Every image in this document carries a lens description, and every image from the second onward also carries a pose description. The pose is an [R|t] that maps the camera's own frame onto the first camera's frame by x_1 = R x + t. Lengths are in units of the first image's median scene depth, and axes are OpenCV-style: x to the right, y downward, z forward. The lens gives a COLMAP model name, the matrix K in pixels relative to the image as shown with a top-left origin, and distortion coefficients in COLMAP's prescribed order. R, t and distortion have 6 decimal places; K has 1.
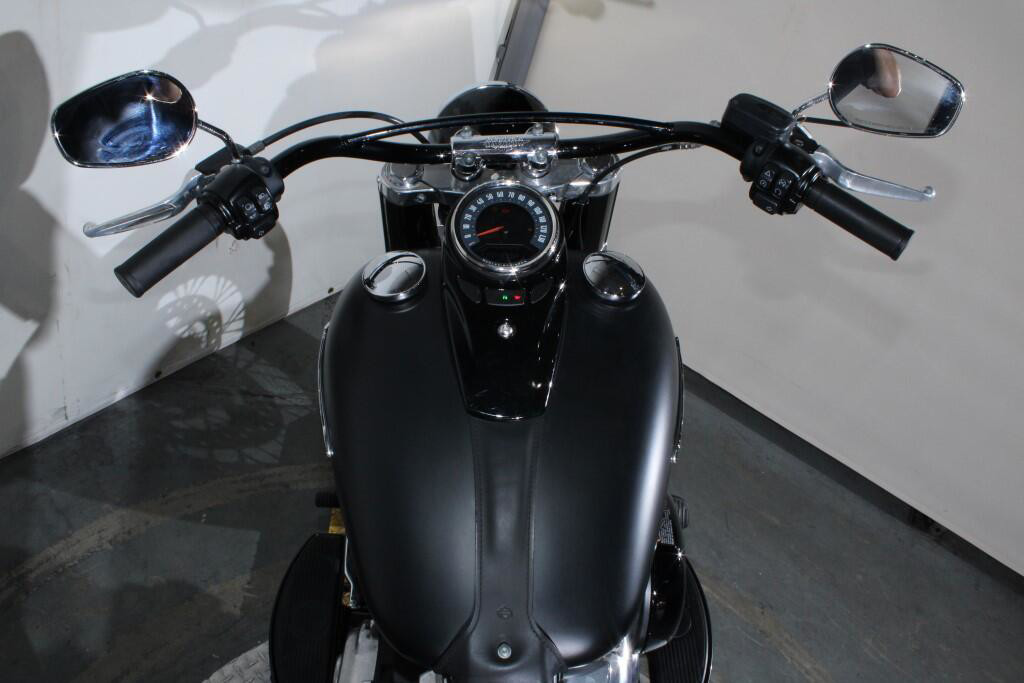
lens RADIAL K [[991.1, 0, 508.2], [0, 991.1, 359.0], [0, 0, 1]] dist [-0.113246, 0.019792]
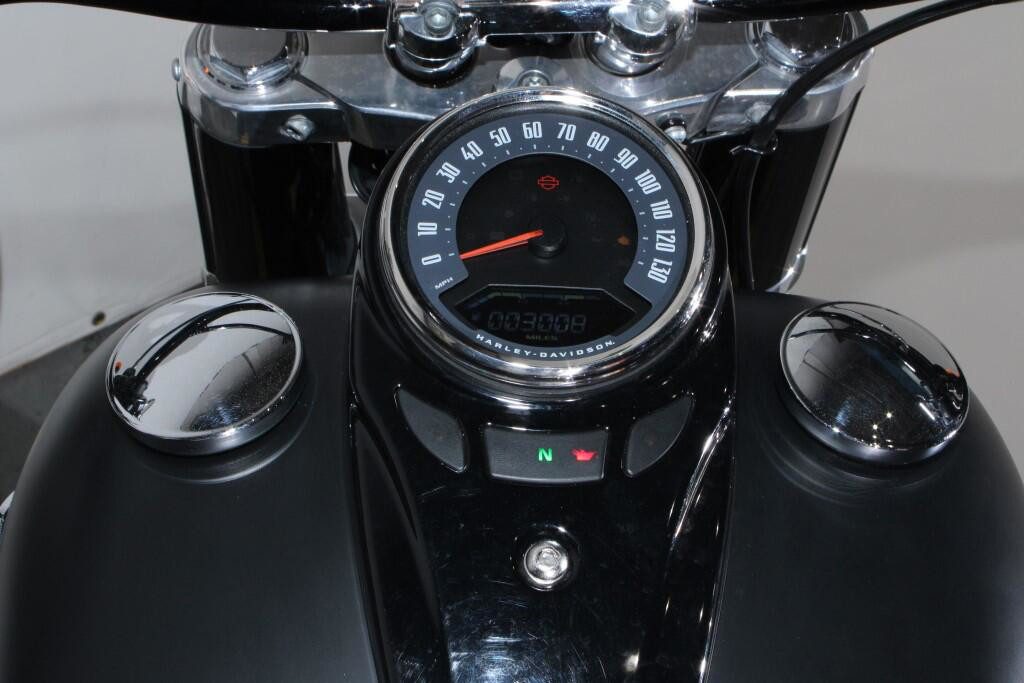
lens RADIAL K [[1964.7, 0, 512.0], [0, 1964.7, 341.5], [0, 0, 1]] dist [-0.004284, 0.042376]
pose [[0.999842, 0.017263, 0.004144, -0.014386], [-0.017120, 0.999332, -0.032294, -0.066178], [-0.004698, 0.032218, 0.999470, 0.308547]]
